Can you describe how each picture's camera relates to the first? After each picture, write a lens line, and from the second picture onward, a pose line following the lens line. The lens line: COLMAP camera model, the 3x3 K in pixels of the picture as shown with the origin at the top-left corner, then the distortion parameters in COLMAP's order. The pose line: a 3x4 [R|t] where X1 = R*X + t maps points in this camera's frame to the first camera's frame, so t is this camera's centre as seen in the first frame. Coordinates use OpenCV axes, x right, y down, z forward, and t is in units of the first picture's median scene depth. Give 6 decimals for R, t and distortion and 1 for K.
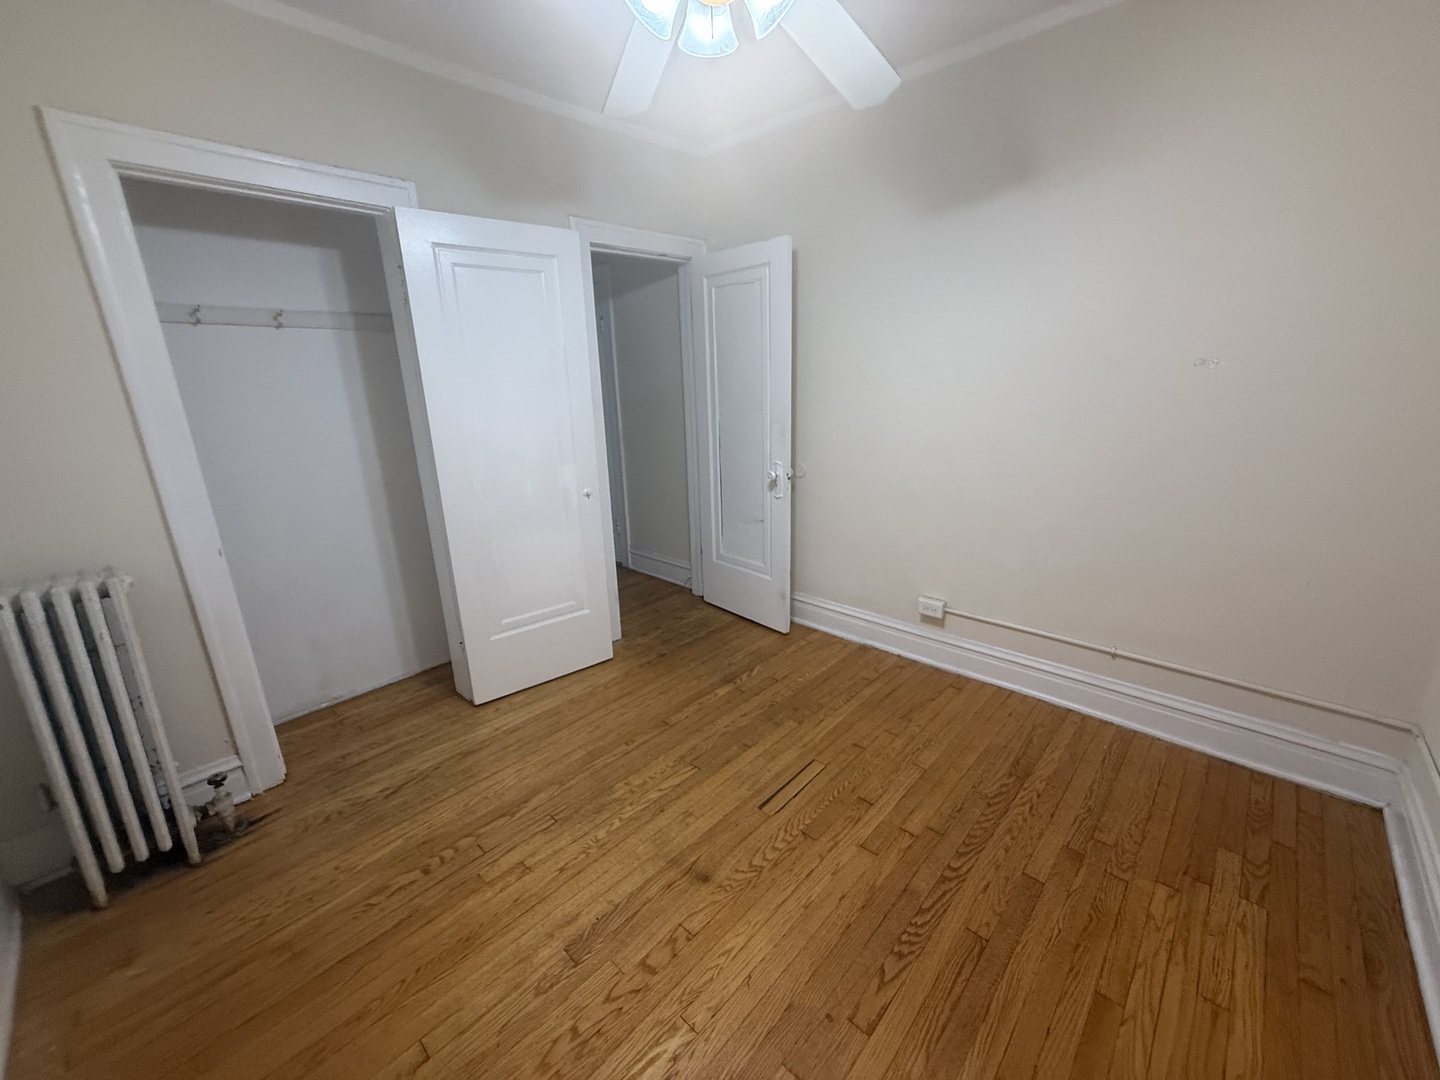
lens RADIAL K [[573.7, 0, 716.9], [0, 573.7, 537.6], [0, 0, 1]] dist [0.000363, 0.000335]
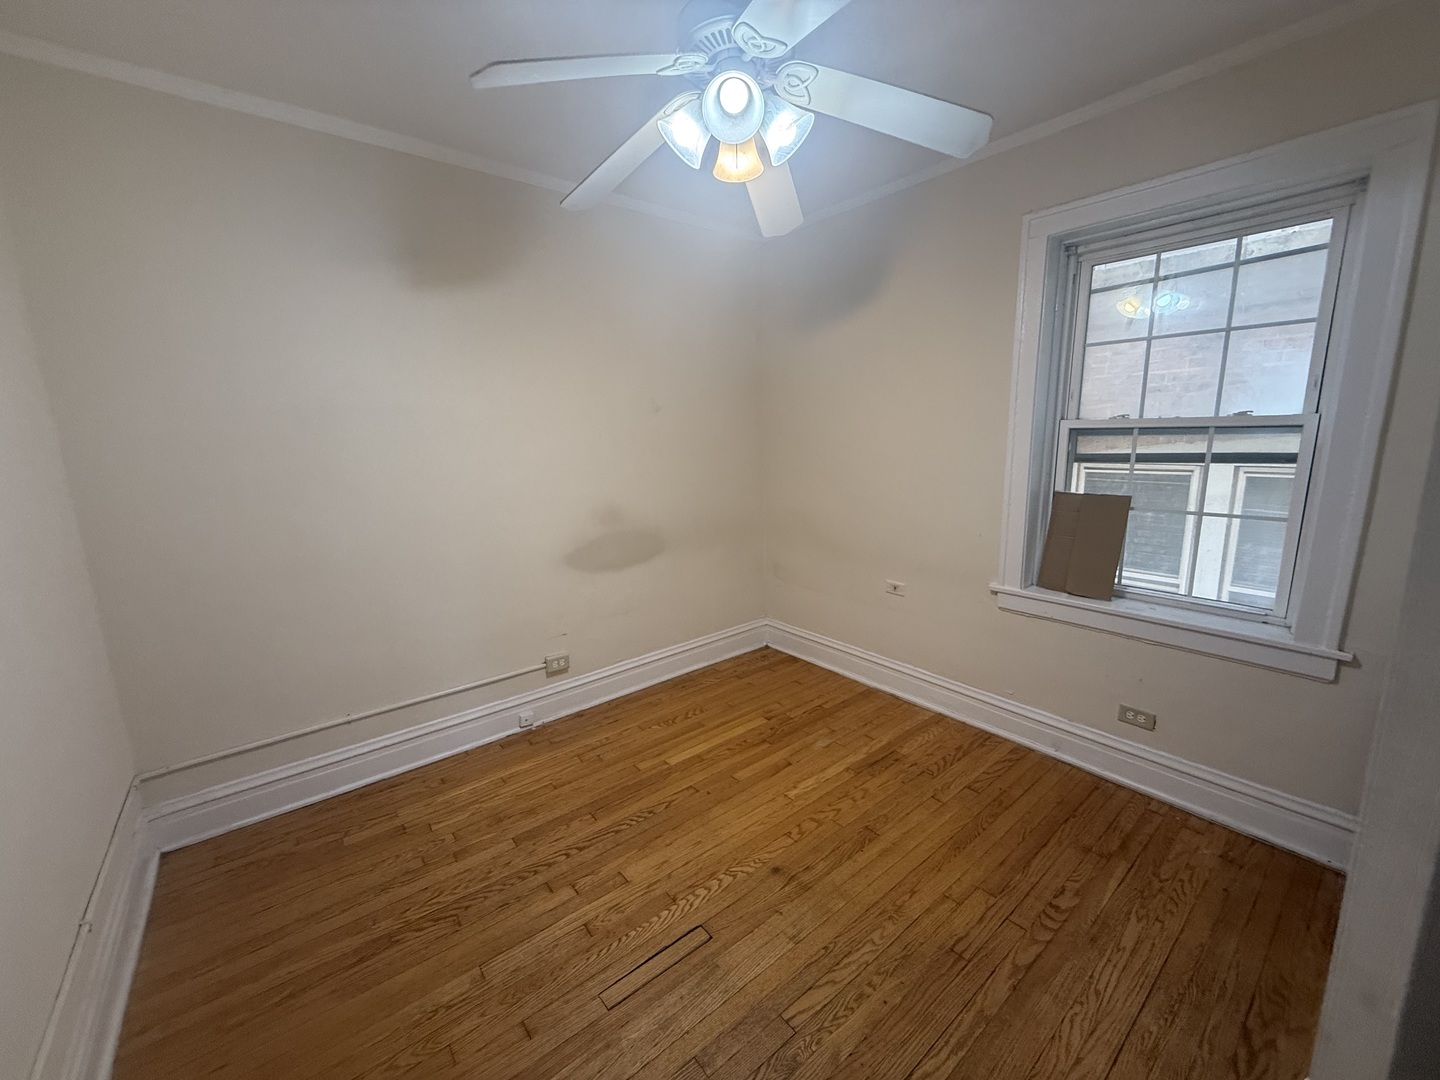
lens RADIAL K [[573.7, 0, 716.9], [0, 573.7, 537.6], [0, 0, 1]] dist [0.000363, 0.000335]
pose [[-0.988235, 0.024798, 0.150917, -0.089846], [0.089232, 0.894896, 0.437262, -0.494728], [-0.124212, 0.445584, -0.886581, 1.682684]]
